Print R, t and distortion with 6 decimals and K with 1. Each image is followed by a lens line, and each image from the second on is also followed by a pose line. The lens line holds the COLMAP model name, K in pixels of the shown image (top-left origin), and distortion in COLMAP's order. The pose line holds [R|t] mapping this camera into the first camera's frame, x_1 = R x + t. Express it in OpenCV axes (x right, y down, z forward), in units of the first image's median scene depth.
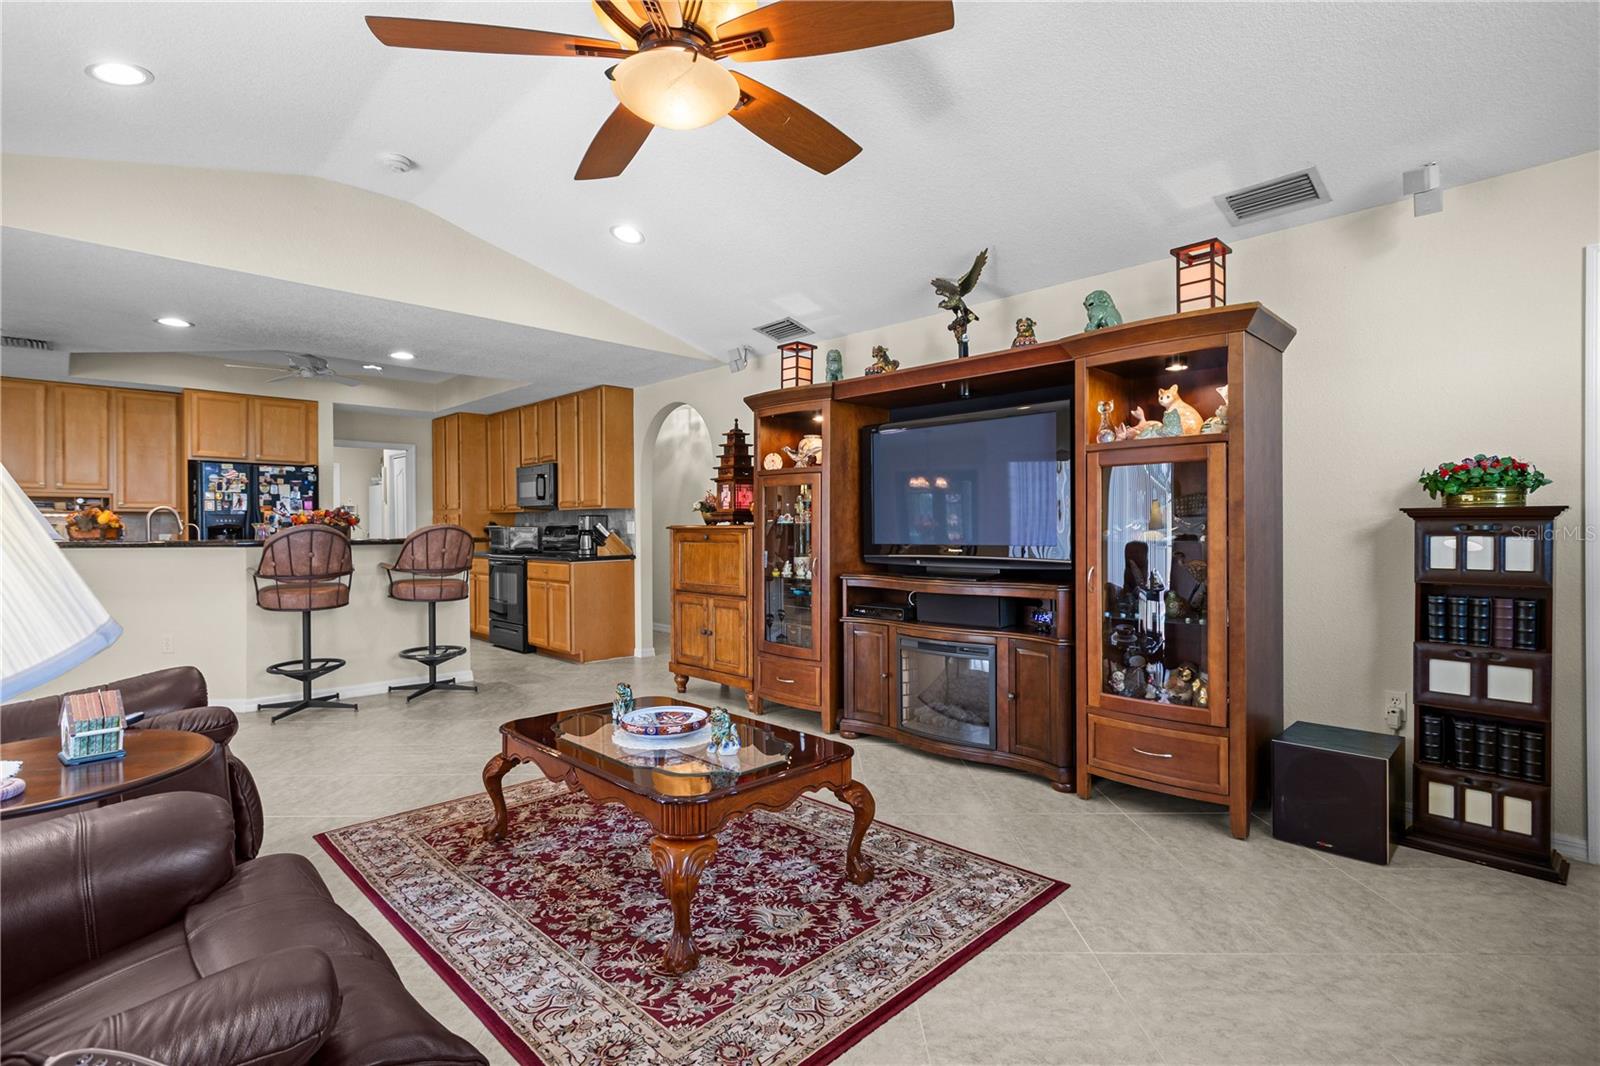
lens RADIAL K [[767.1, 0, 797.4], [0, 767.1, 531.3], [0, 0, 1]] dist [0.011765, 0.000375]
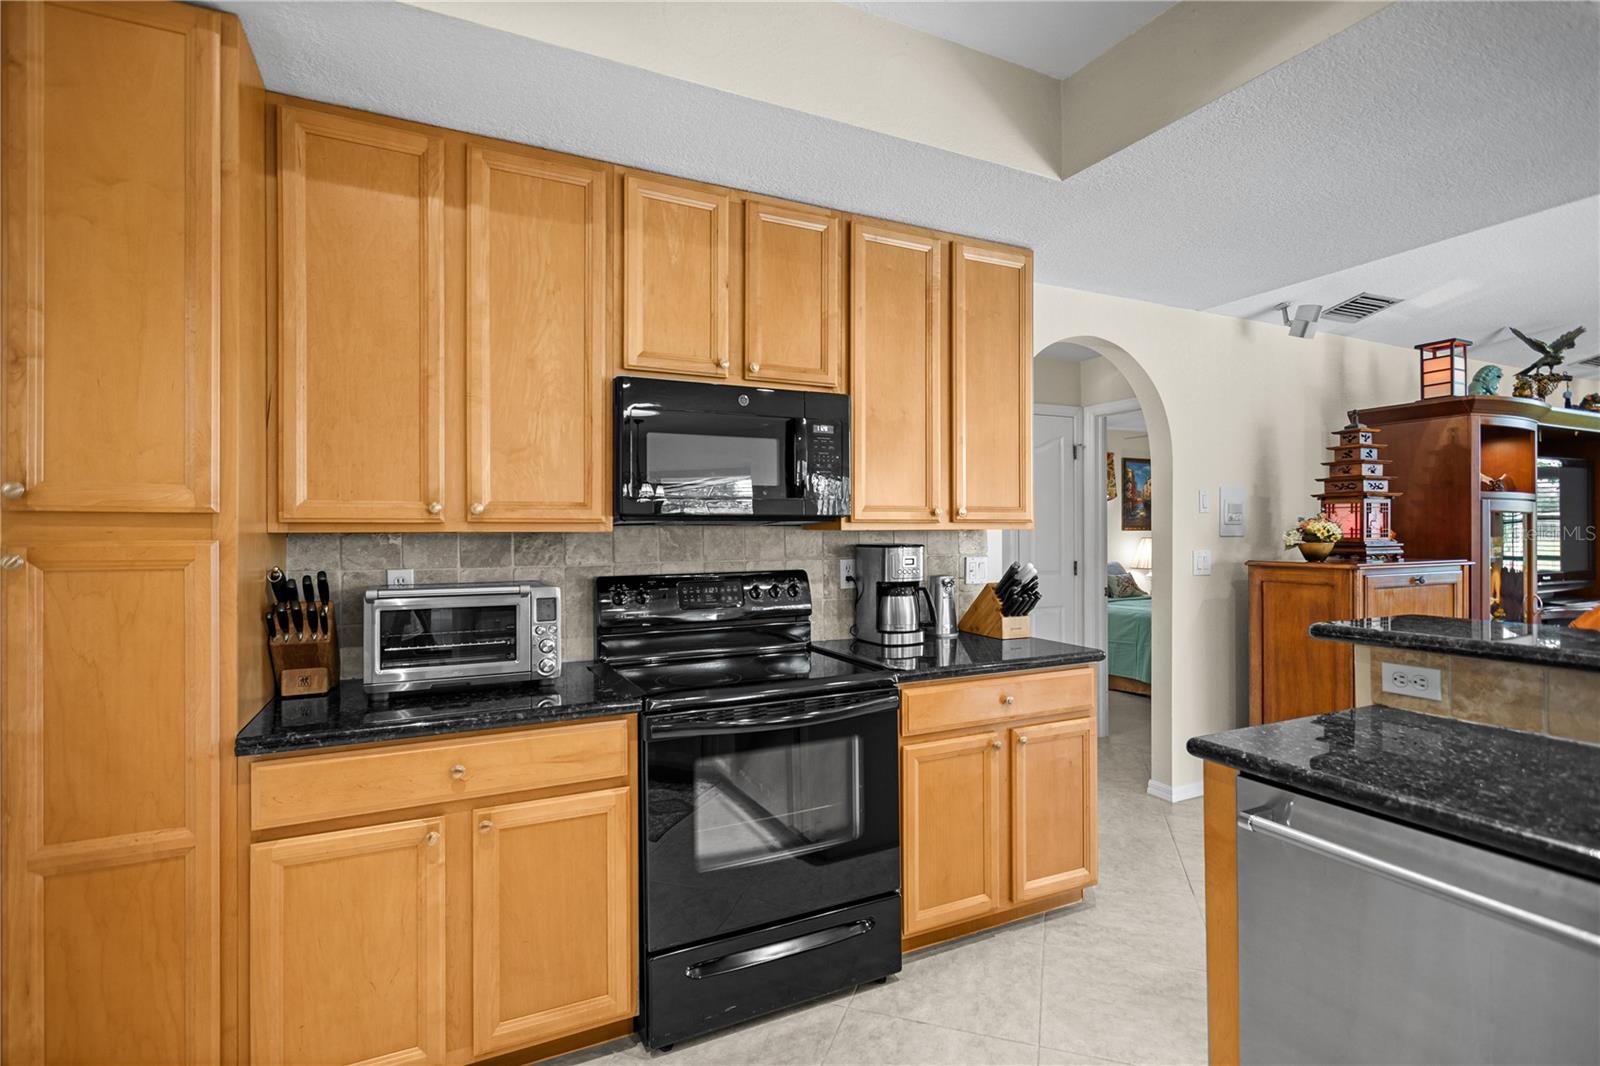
lens RADIAL K [[767.1, 0, 805.4], [0, 767.1, 528.9], [0, 0, 1]] dist [0.011765, 0.000375]
pose [[0.304411, 0.006313, 0.952520, -1.085487], [0.011773, 0.999877, -0.010390, -0.043927], [-0.952468, 0.014377, 0.304299, 1.487457]]
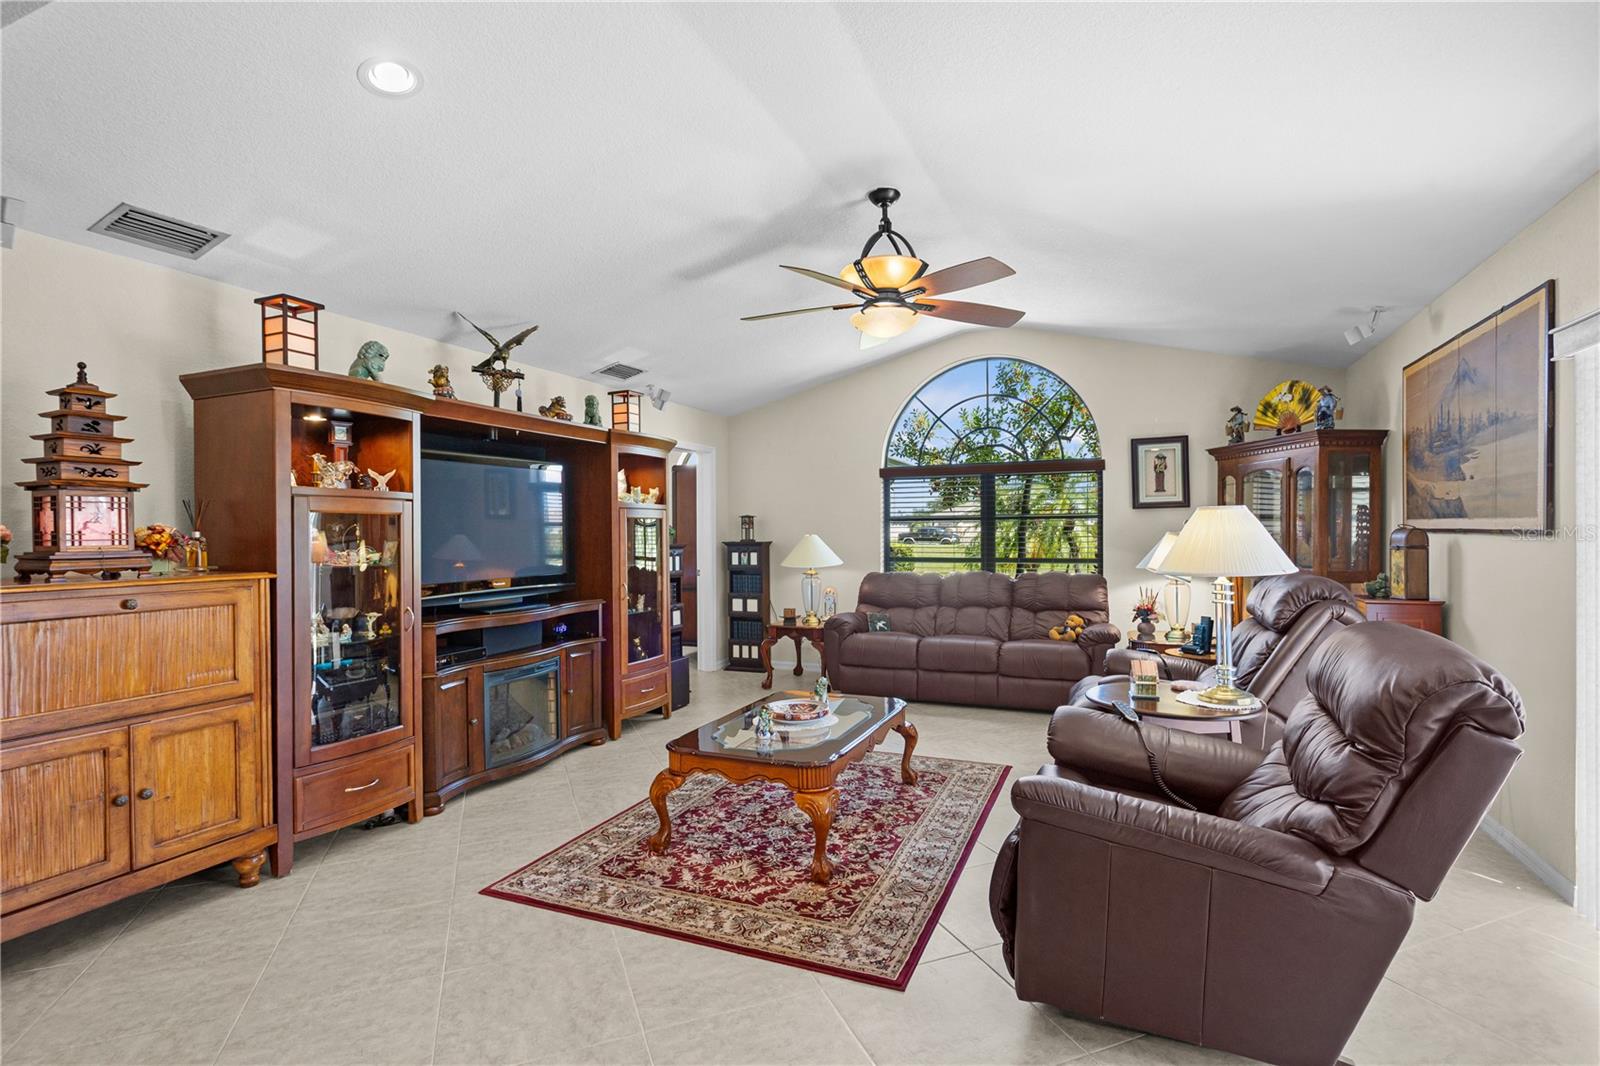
lens RADIAL K [[767.1, 0, 798.4], [0, 767.1, 535.3], [0, 0, 1]] dist [0.011765, 0.000375]
pose [[-0.374408, 0.003785, 0.927257, -0.855514], [0.019237, 0.999808, 0.003686, -0.036243], [-0.927065, 0.019218, -0.374409, 0.908619]]
